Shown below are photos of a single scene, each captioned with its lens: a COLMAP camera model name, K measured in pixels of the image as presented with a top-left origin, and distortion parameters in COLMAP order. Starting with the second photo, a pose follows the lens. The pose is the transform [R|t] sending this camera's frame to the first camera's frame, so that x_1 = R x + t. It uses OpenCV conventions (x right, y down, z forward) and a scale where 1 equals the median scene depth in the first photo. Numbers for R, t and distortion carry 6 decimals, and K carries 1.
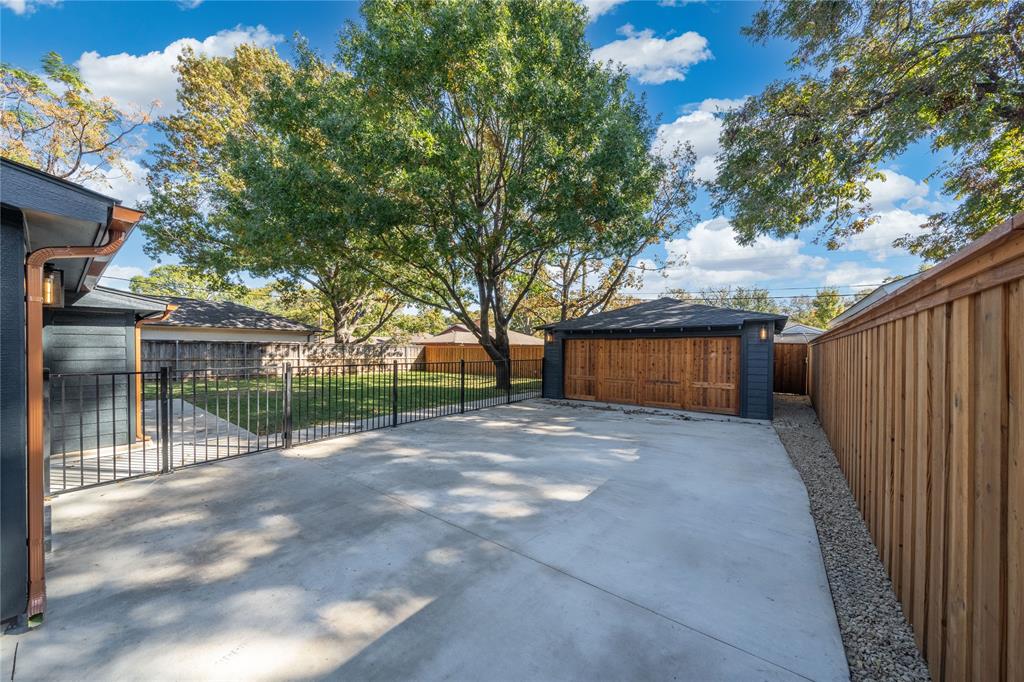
lens RADIAL K [[347.2, 0, 512.4], [0, 347.2, 354.4], [0, 0, 1]] dist [0.000202, 0.000010]
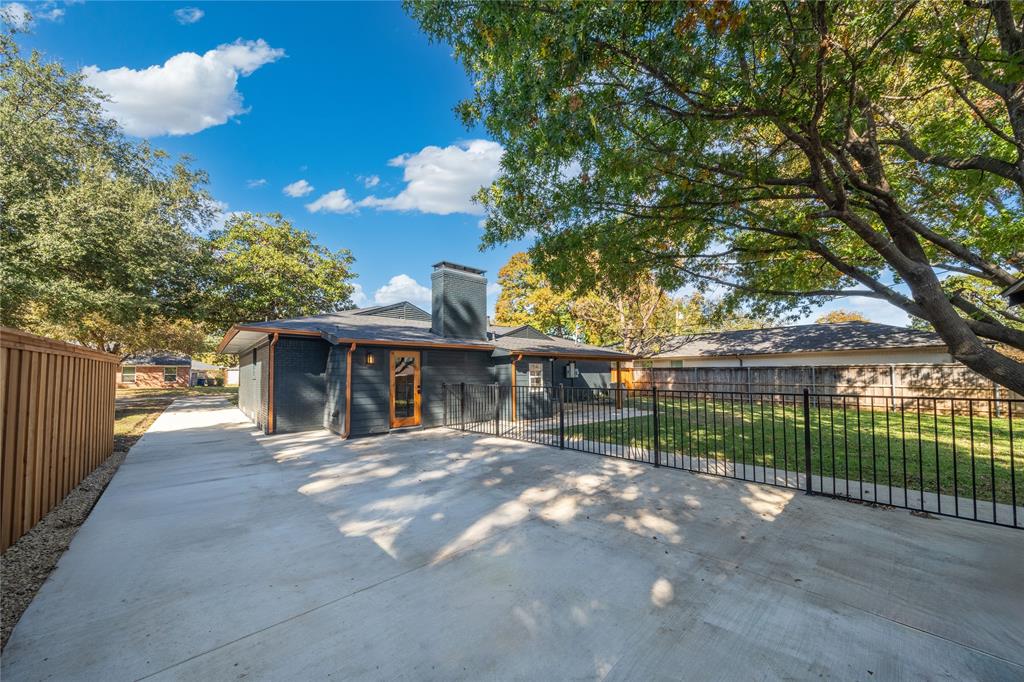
lens RADIAL K [[351.6, 0, 513.0], [0, 351.6, 365.2], [0, 0, 1]] dist [0.000194, 0.000012]
pose [[-0.178805, -0.036018, -0.983225, 0.258468], [-0.009554, 0.999346, -0.034871, 0.000968], [0.983838, 0.003159, -0.179032, 0.380759]]
